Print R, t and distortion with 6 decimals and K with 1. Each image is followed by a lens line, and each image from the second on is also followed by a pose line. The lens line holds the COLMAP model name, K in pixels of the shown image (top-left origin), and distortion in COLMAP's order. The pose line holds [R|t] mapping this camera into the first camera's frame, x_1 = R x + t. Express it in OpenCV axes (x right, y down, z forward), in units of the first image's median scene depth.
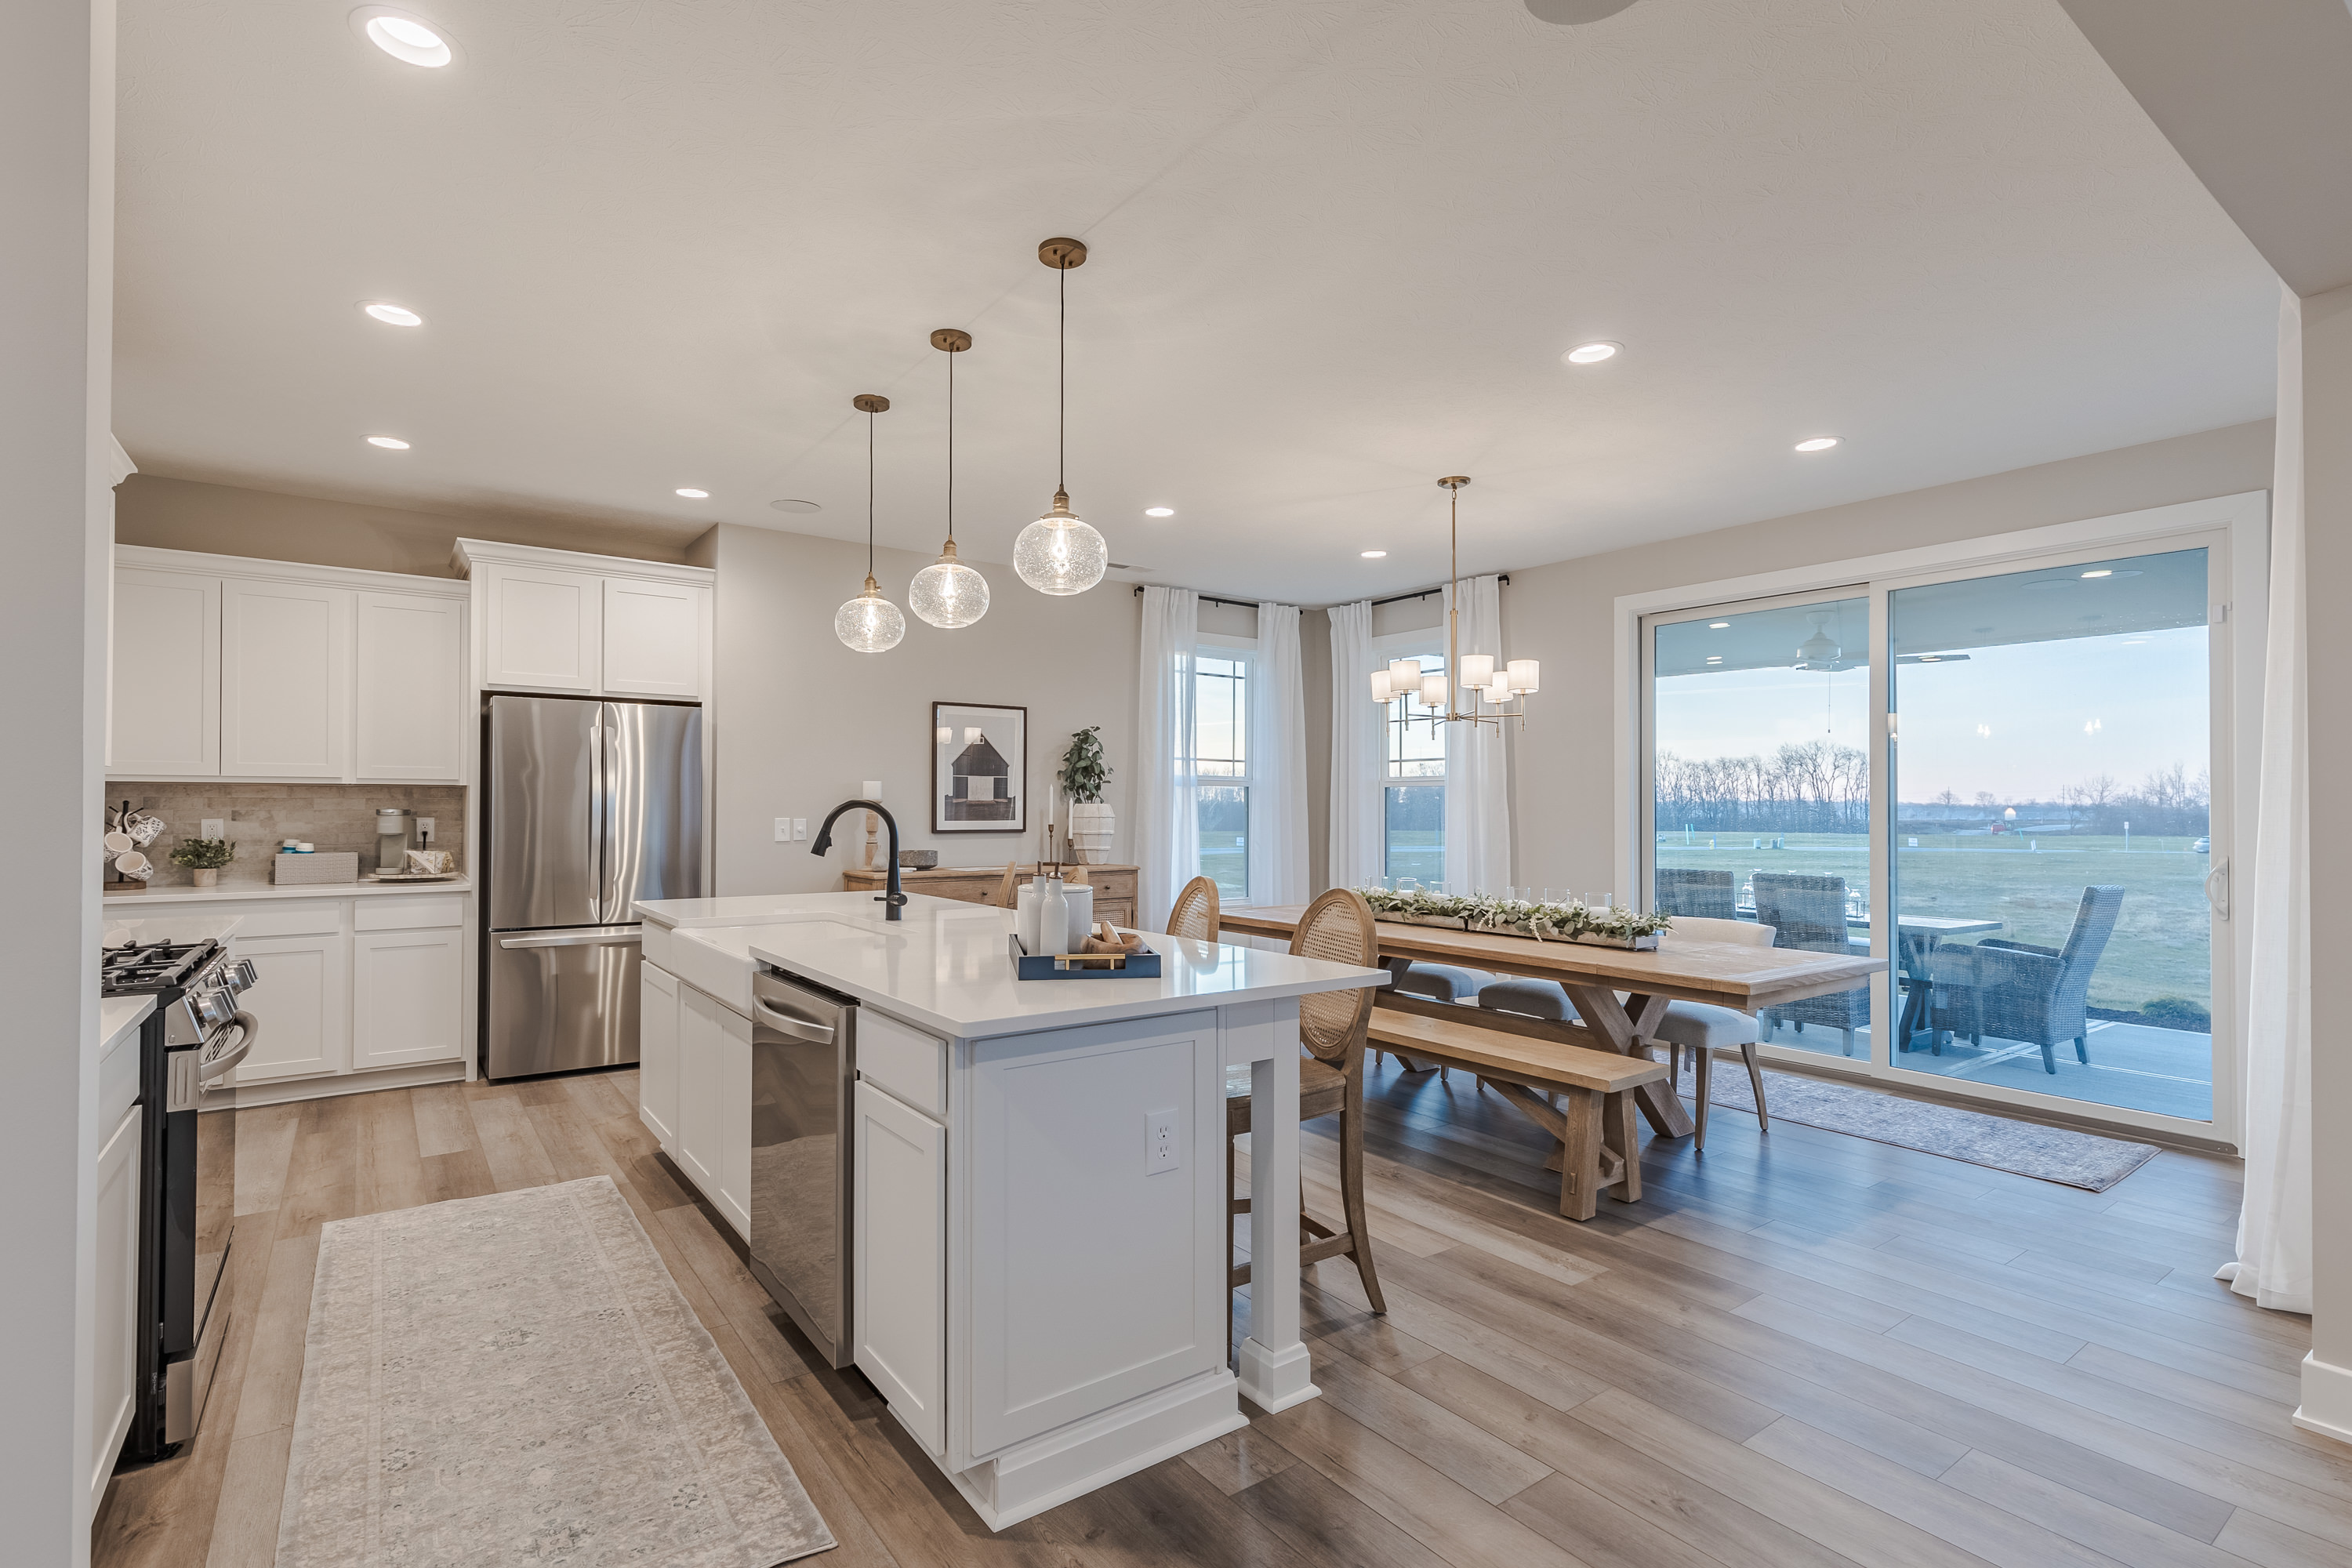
lens RADIAL K [[1091.1, 0, 1123.0], [0, 1091.1, 790.9], [0, 0, 1]] dist [0.000371, -0.000031]
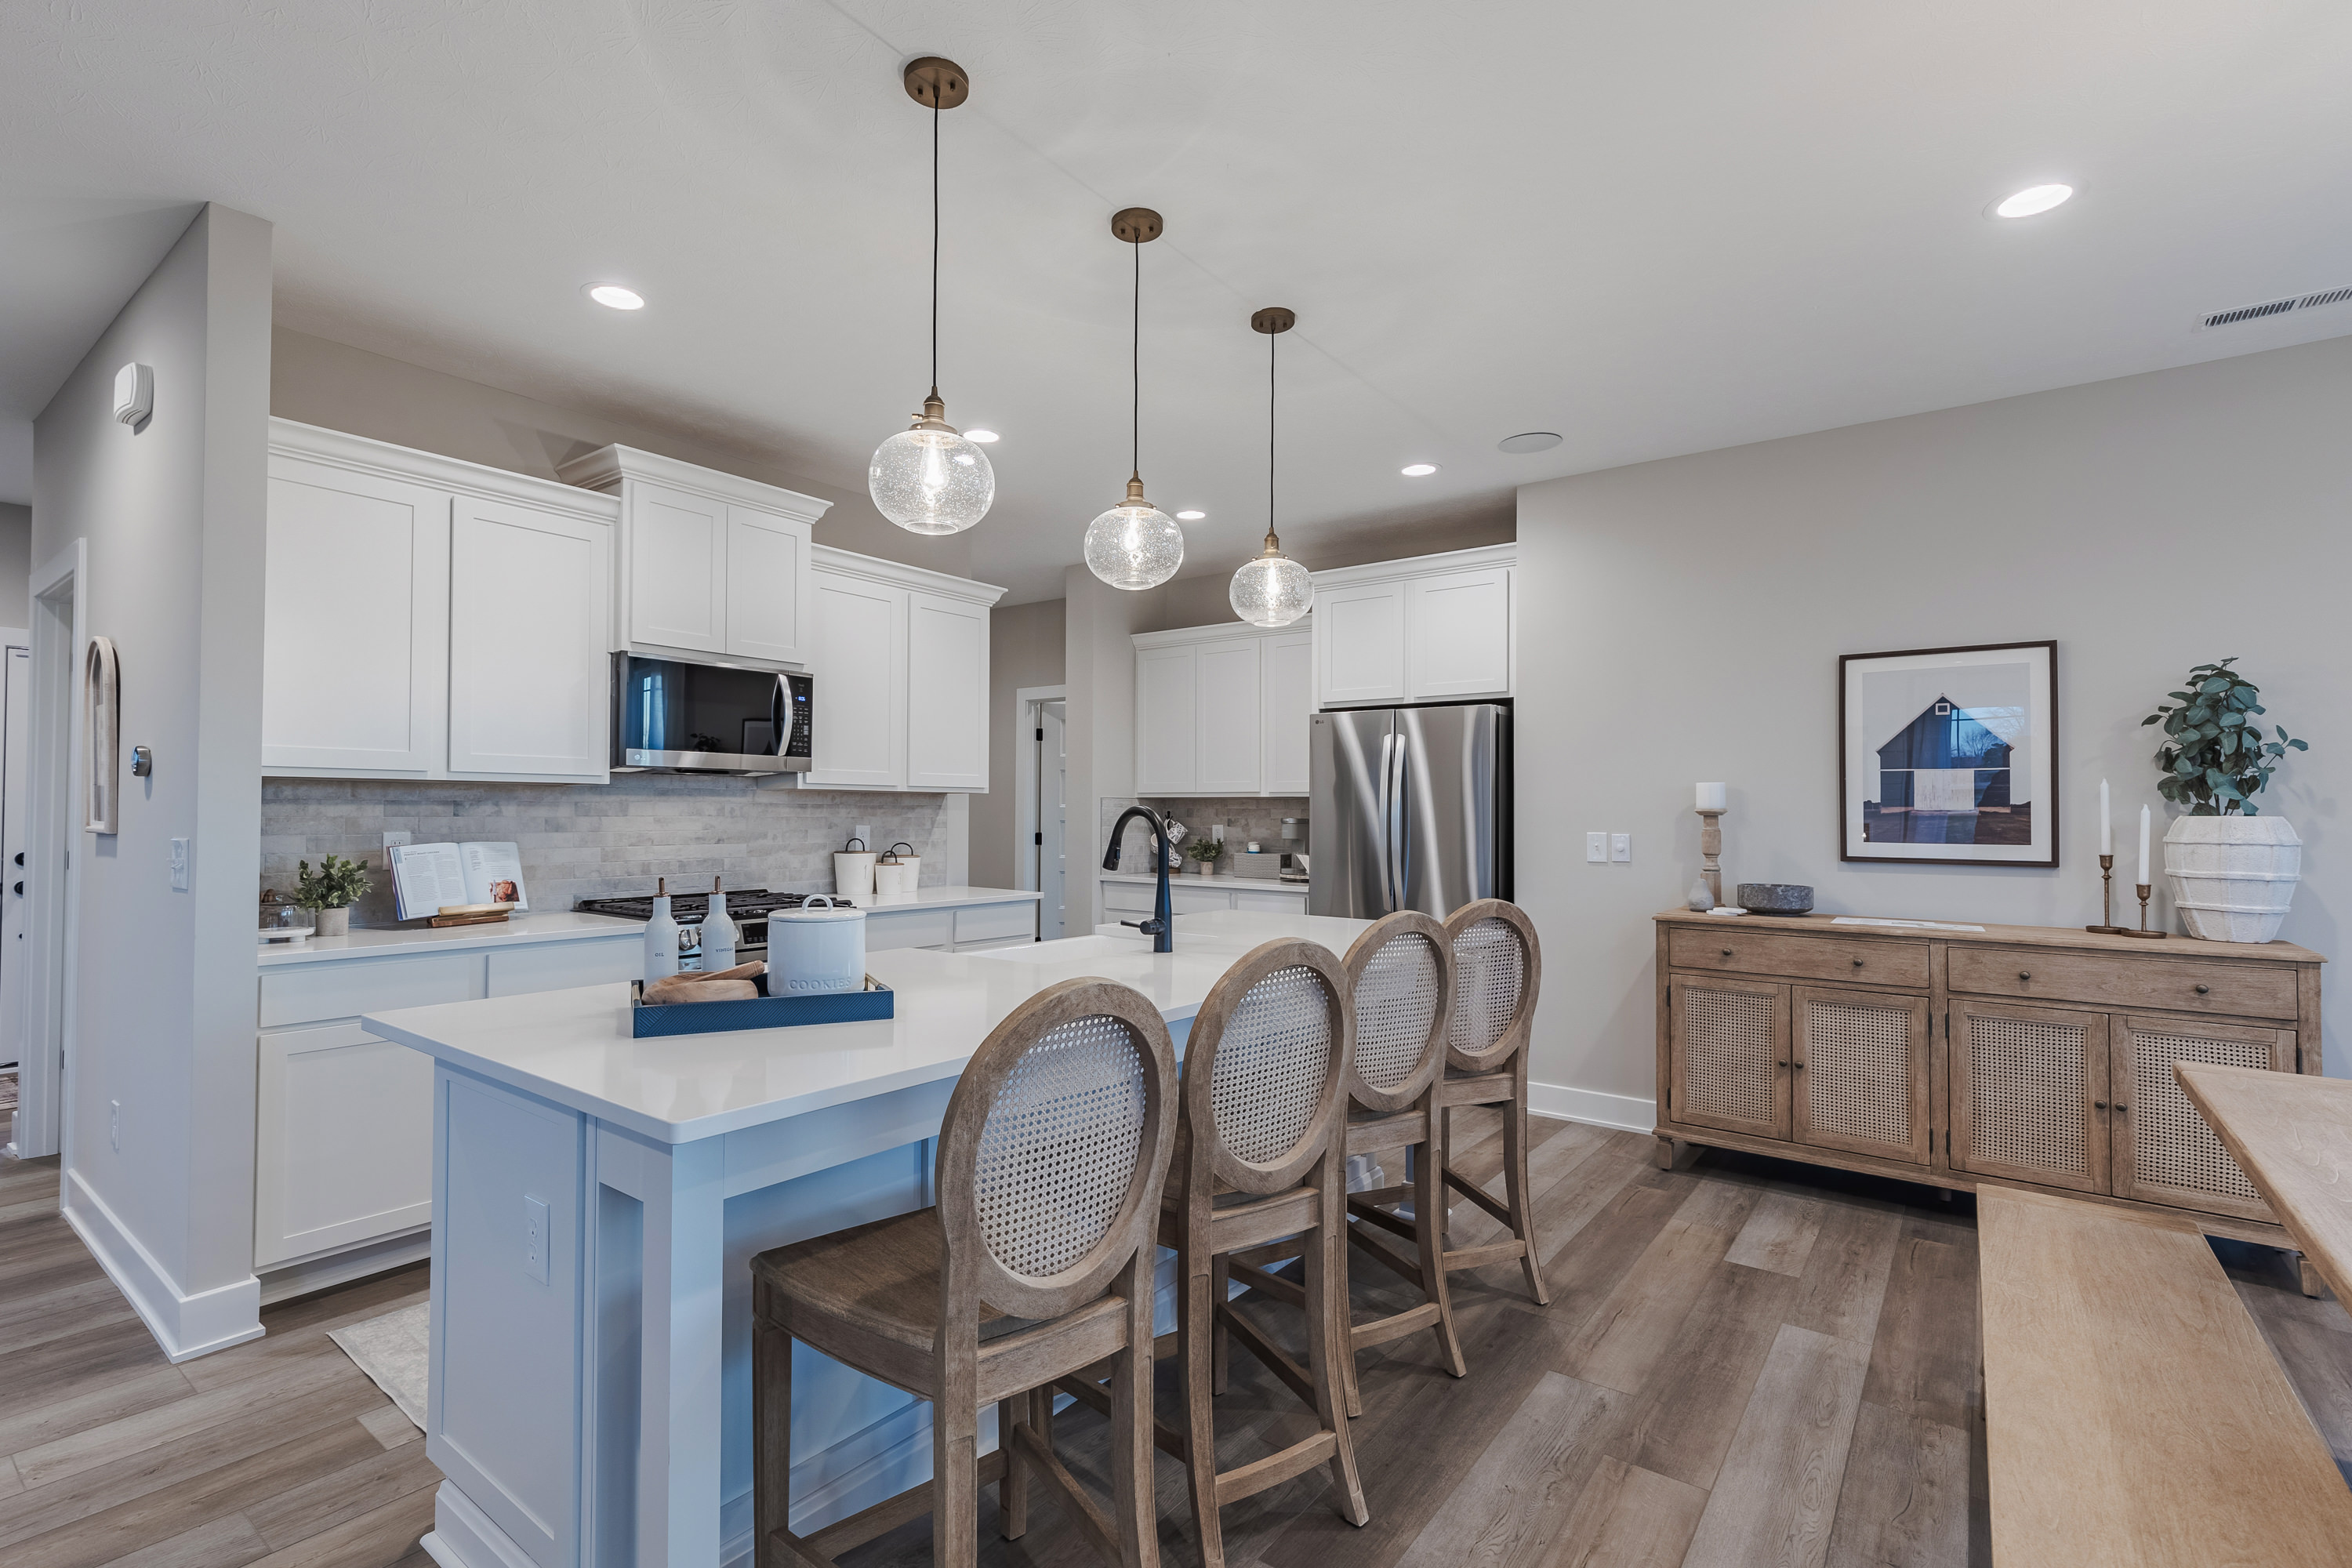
lens RADIAL K [[1091.1, 0, 1123.0], [0, 1091.1, 790.9], [0, 0, 1]] dist [0.000371, -0.000031]
pose [[0.289606, -0.019313, -0.956951, 0.314409], [0.006781, 0.999813, -0.018126, 0.006272], [0.957122, -0.001240, 0.289683, 0.406037]]
